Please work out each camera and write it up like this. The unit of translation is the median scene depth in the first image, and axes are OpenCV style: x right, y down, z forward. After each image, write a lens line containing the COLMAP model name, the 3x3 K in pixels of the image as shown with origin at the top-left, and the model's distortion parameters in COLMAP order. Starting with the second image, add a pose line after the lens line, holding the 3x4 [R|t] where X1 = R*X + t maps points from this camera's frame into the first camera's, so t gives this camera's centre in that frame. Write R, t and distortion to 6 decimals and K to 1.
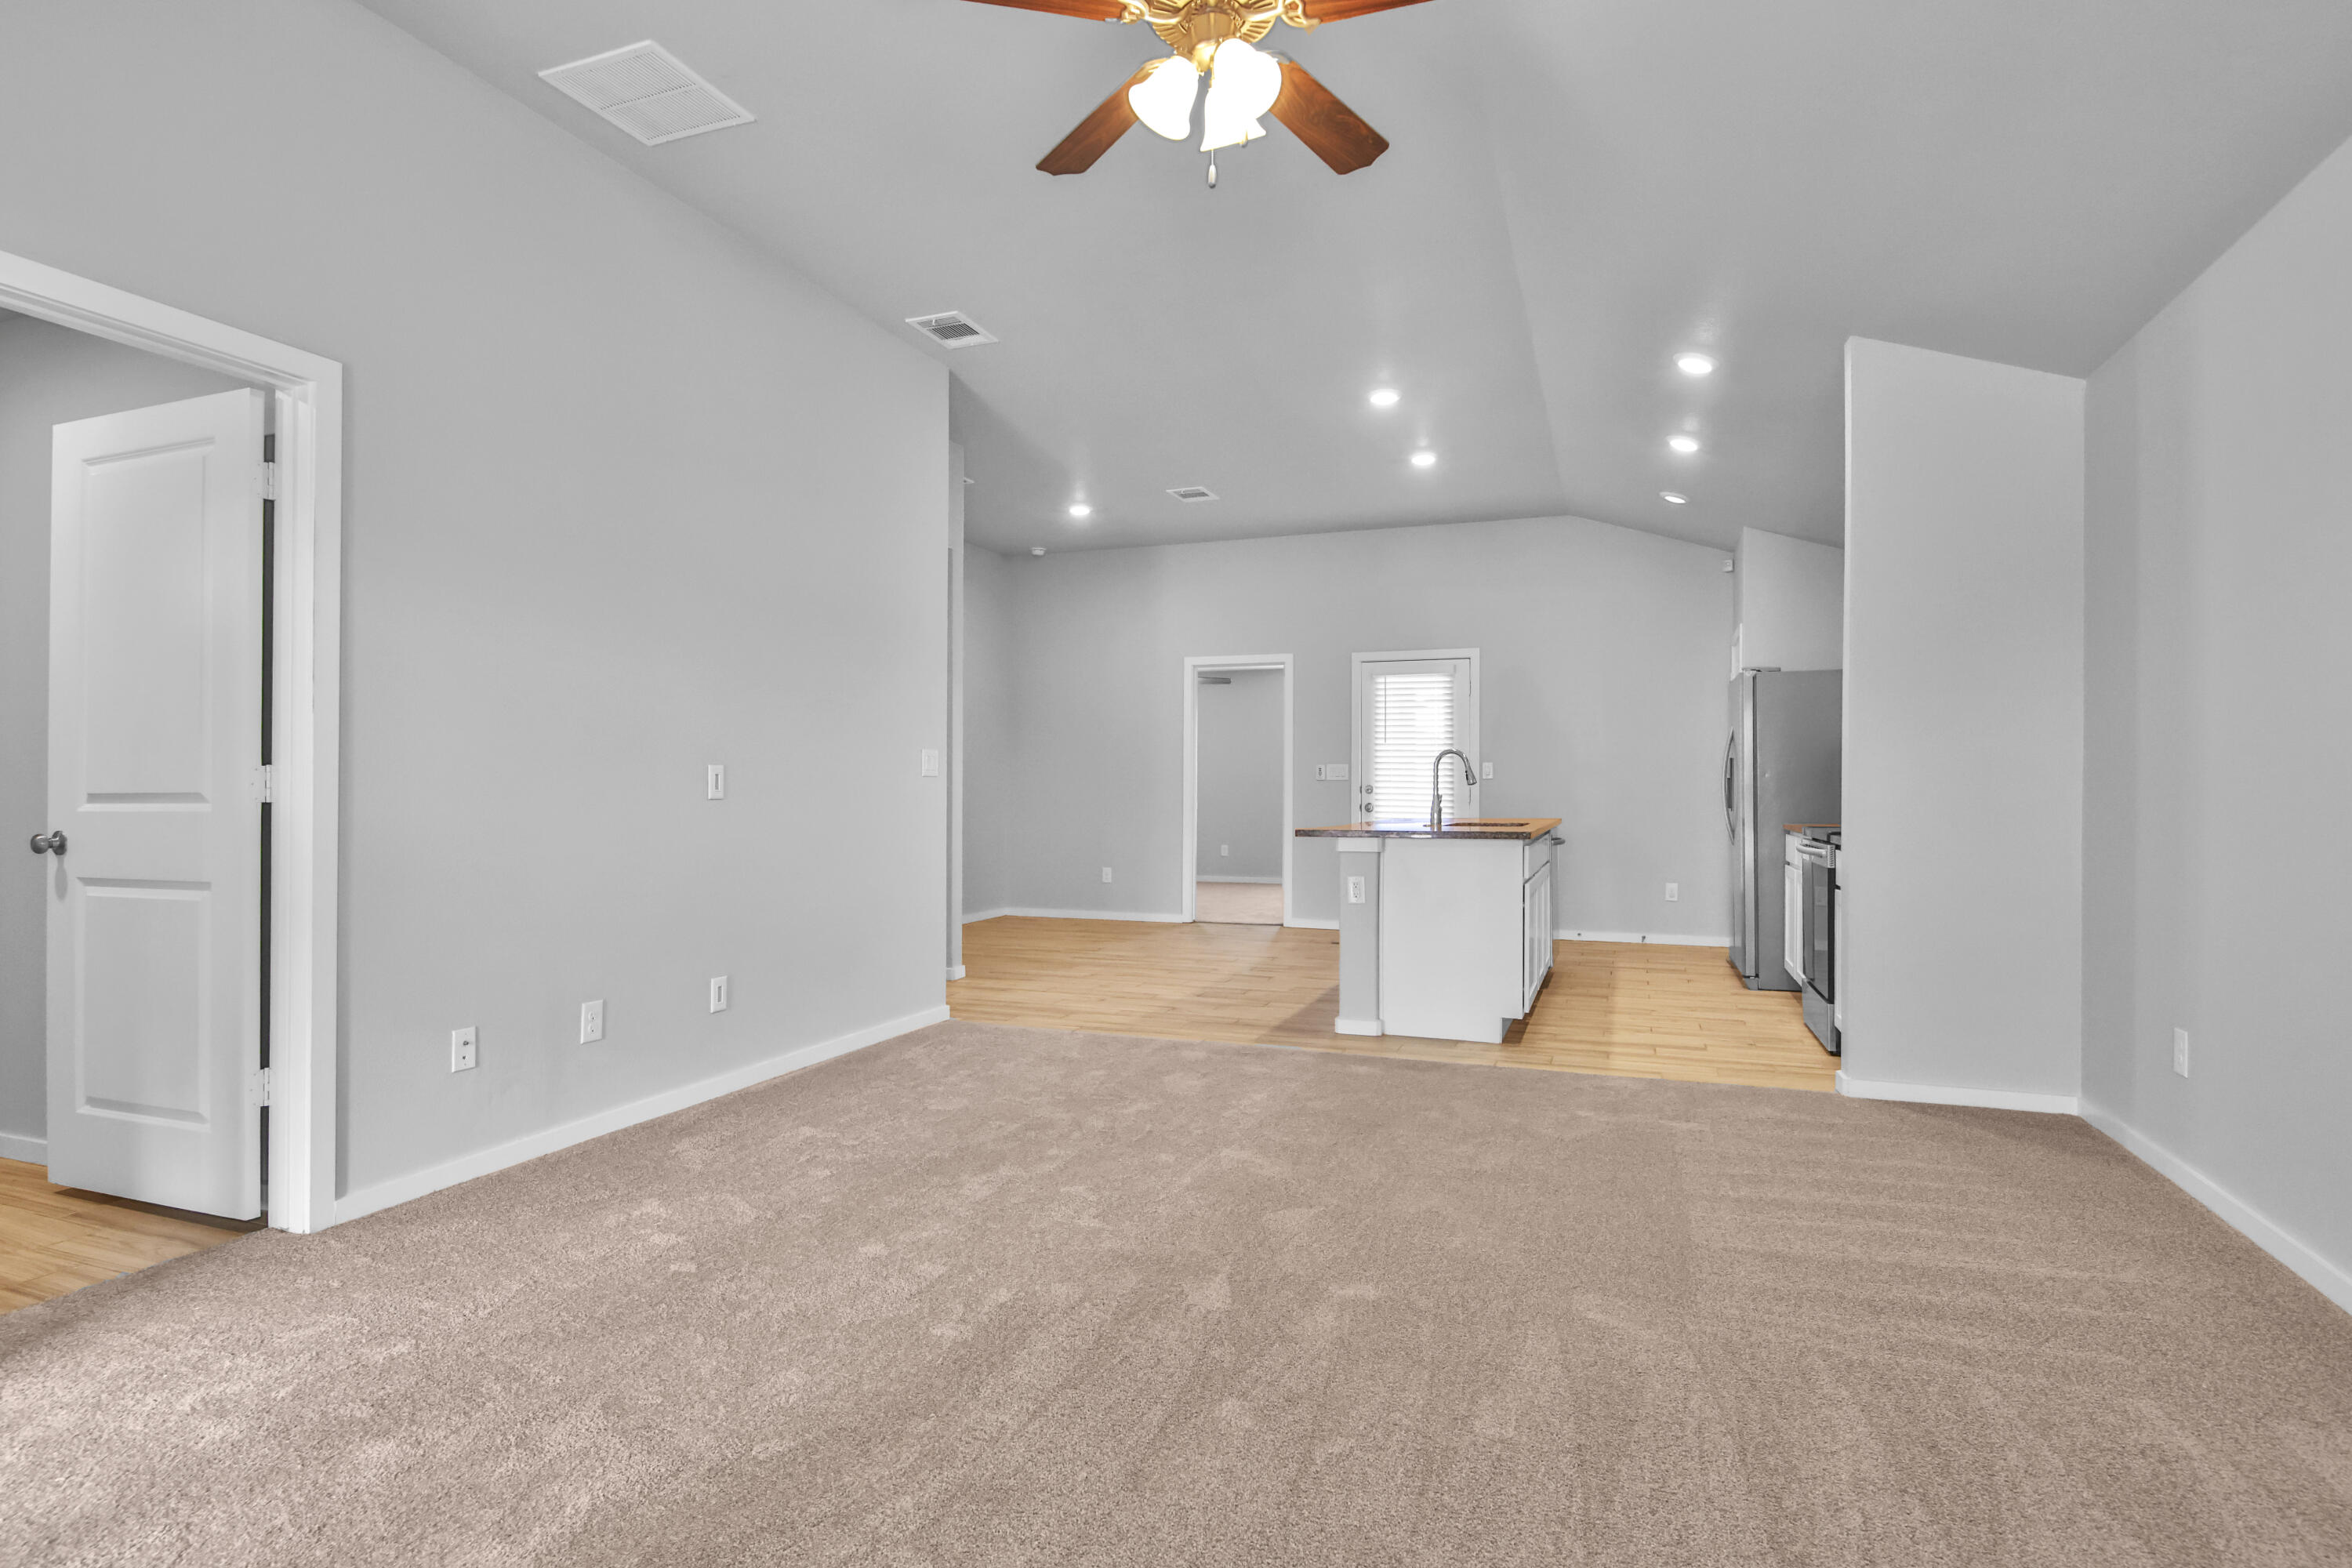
lens RADIAL K [[1211.8, 0, 1199.3], [0, 1211.8, 784.6], [0, 0, 1]] dist [-0.001337, -0.002416]
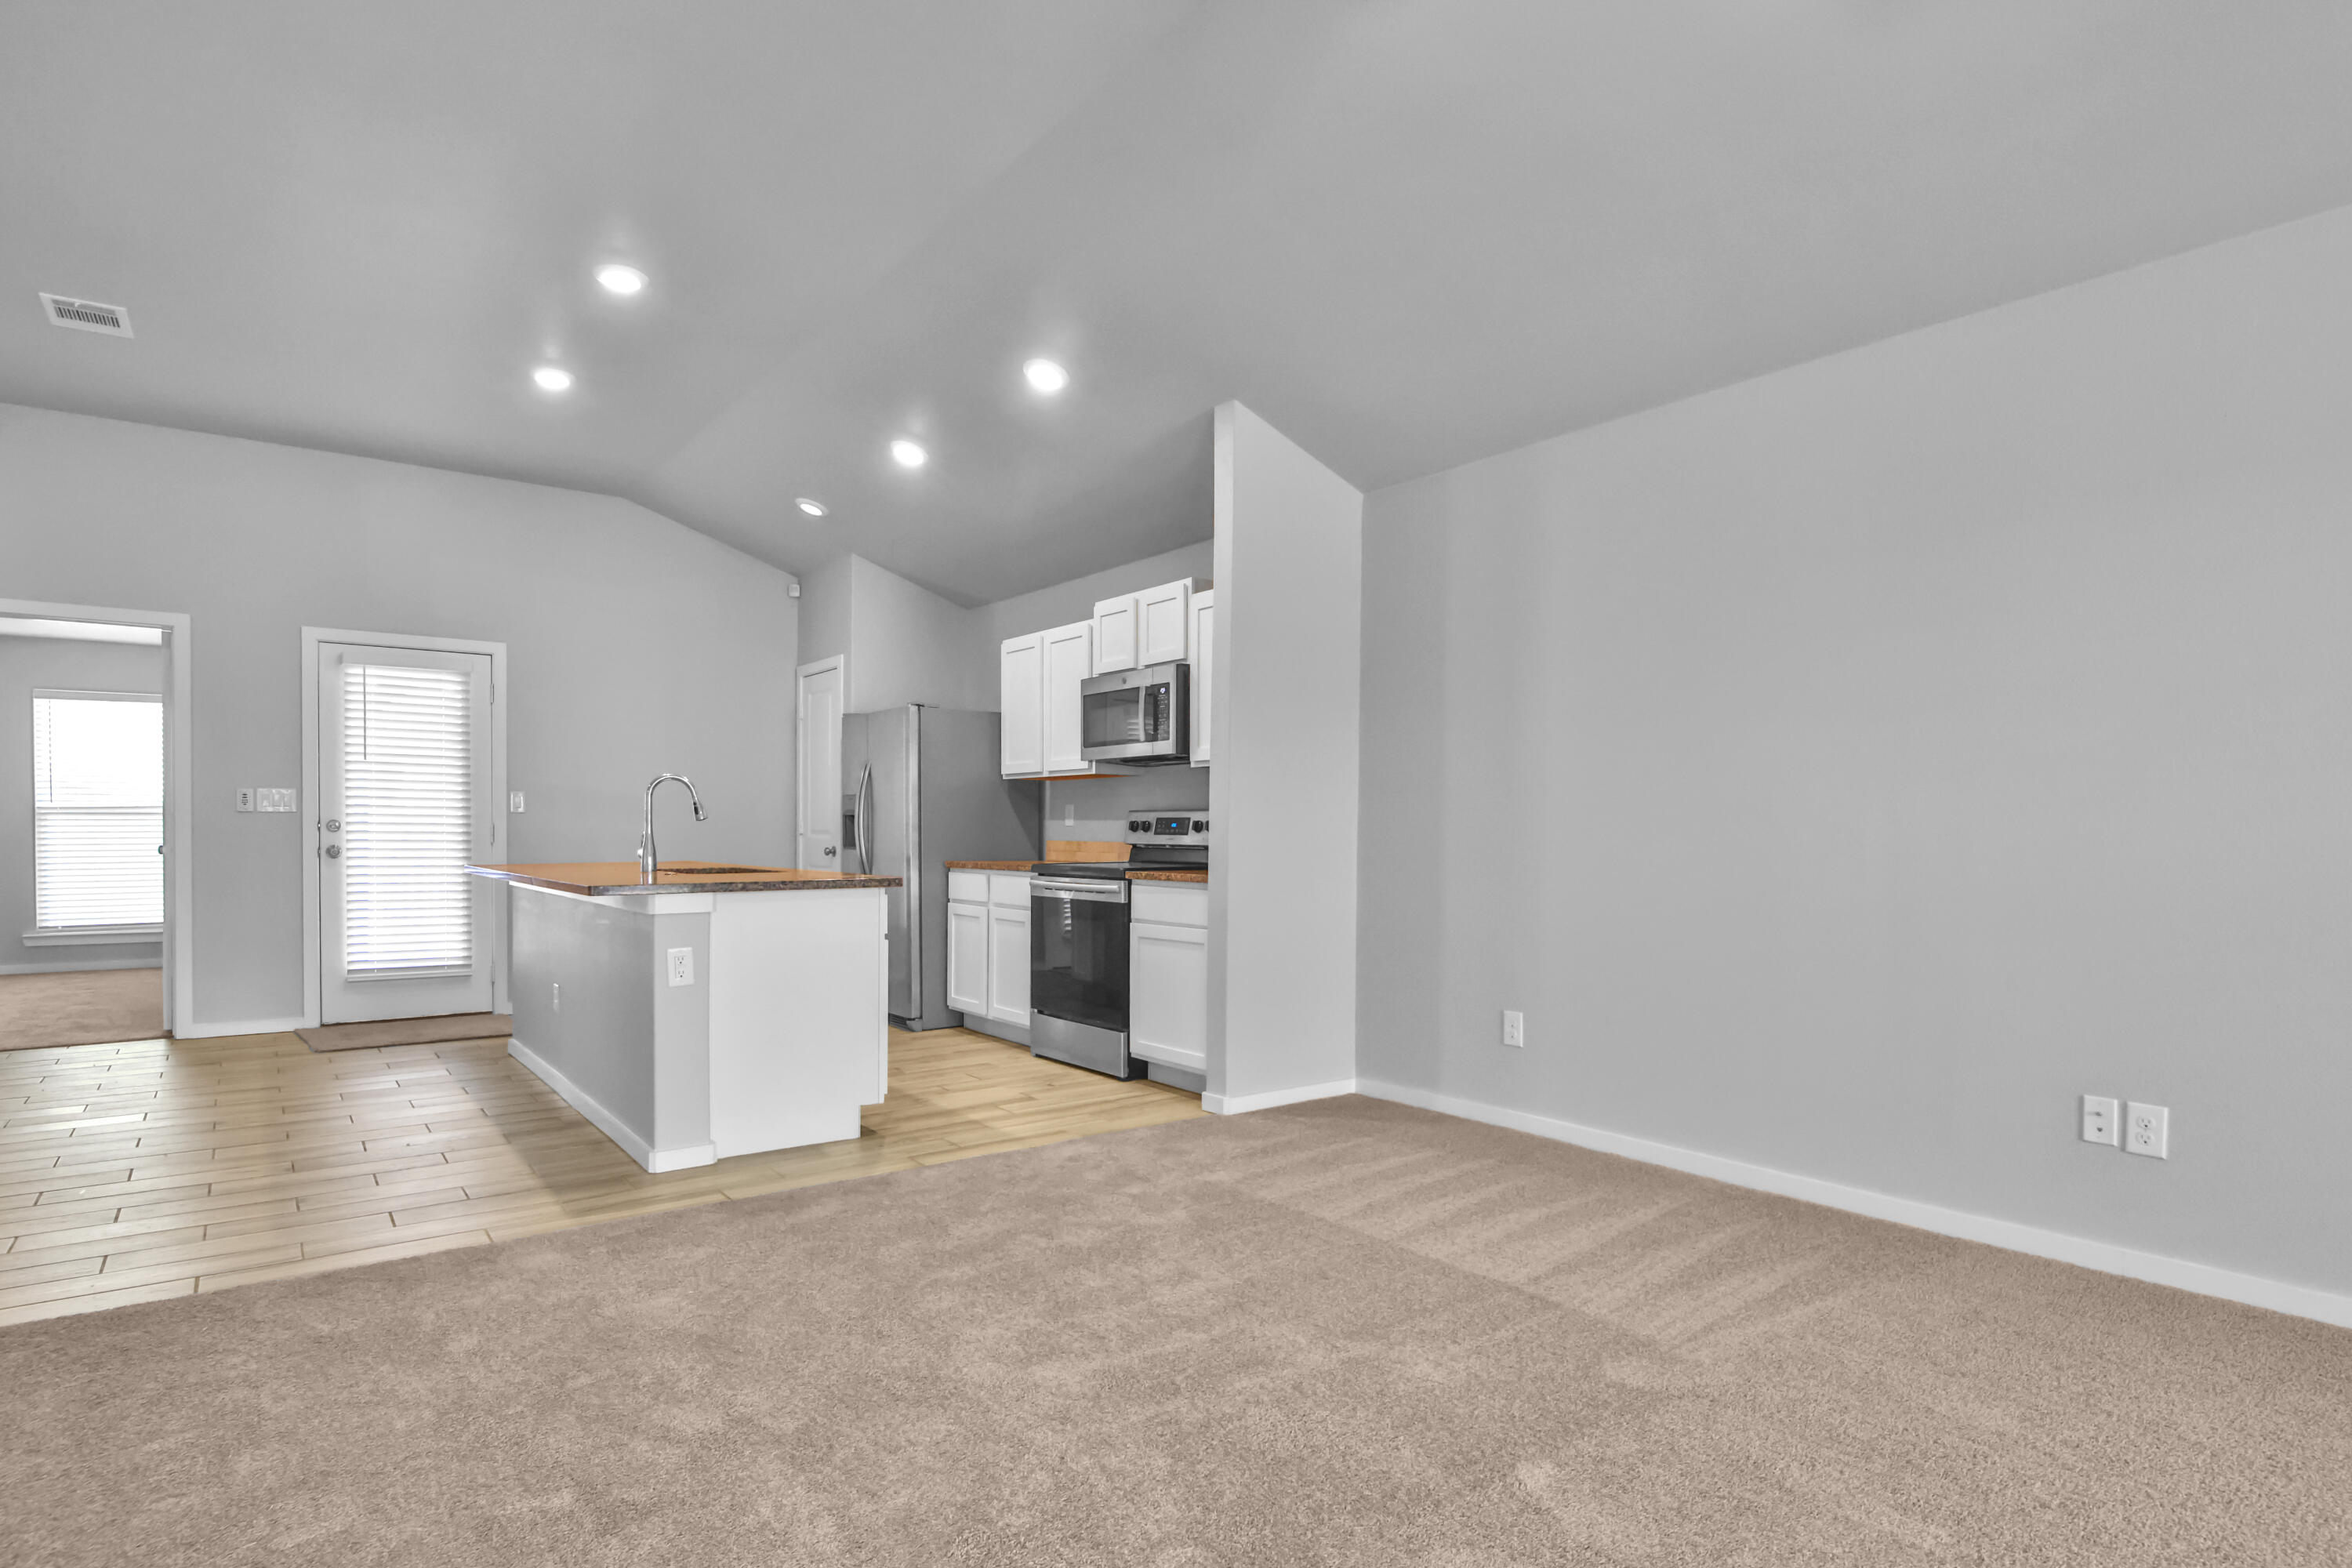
lens RADIAL K [[1211.8, 0, 1143.6], [0, 1211.8, 863.8], [0, 0, 1]] dist [-0.001337, -0.002416]
pose [[0.548083, -0.023021, 0.836107, -0.316844], [-0.006943, 0.999461, 0.032071, 0.000402], [-0.836395, -0.023383, 0.547628, 0.380291]]
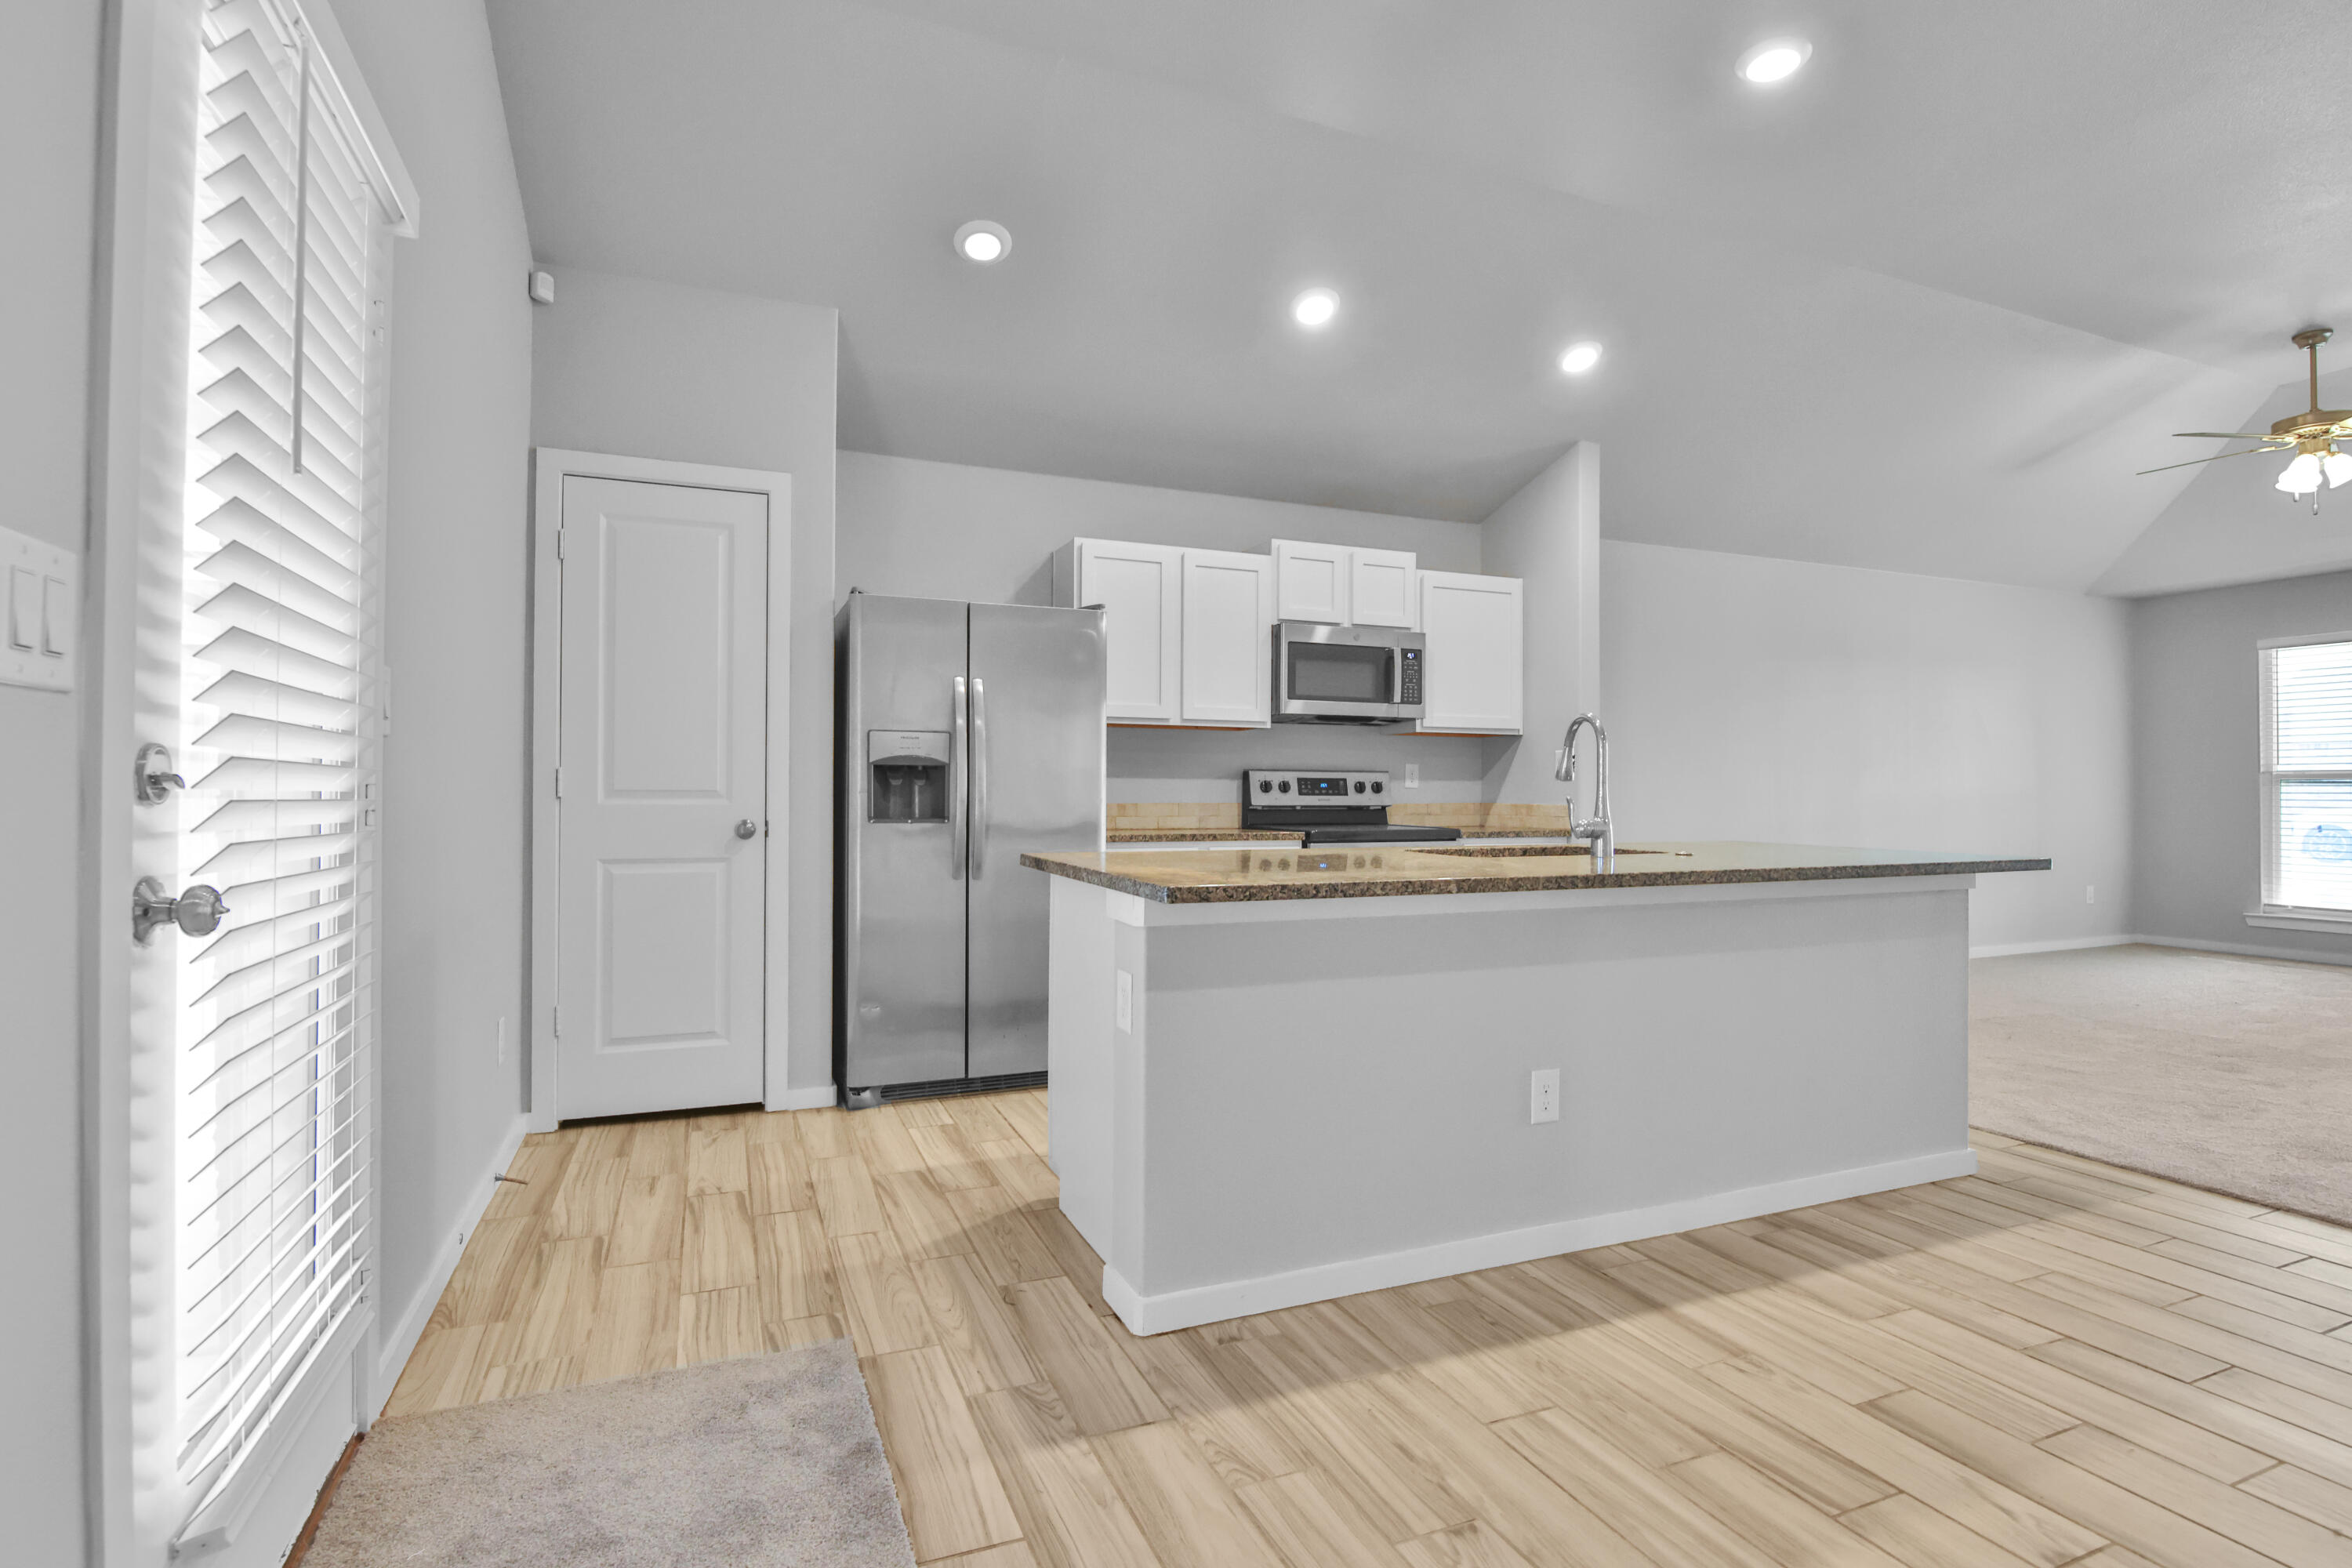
lens RADIAL K [[1126.4, 0, 1171.9], [0, 1126.4, 787.0], [0, 0, 1]] dist [-0.007586, -0.004016]
pose [[-0.682367, -0.006296, 0.730983, -0.039632], [-0.011580, 0.999931, -0.002197, 0.005174], [-0.730918, -0.009964, -0.682393, 1.685018]]
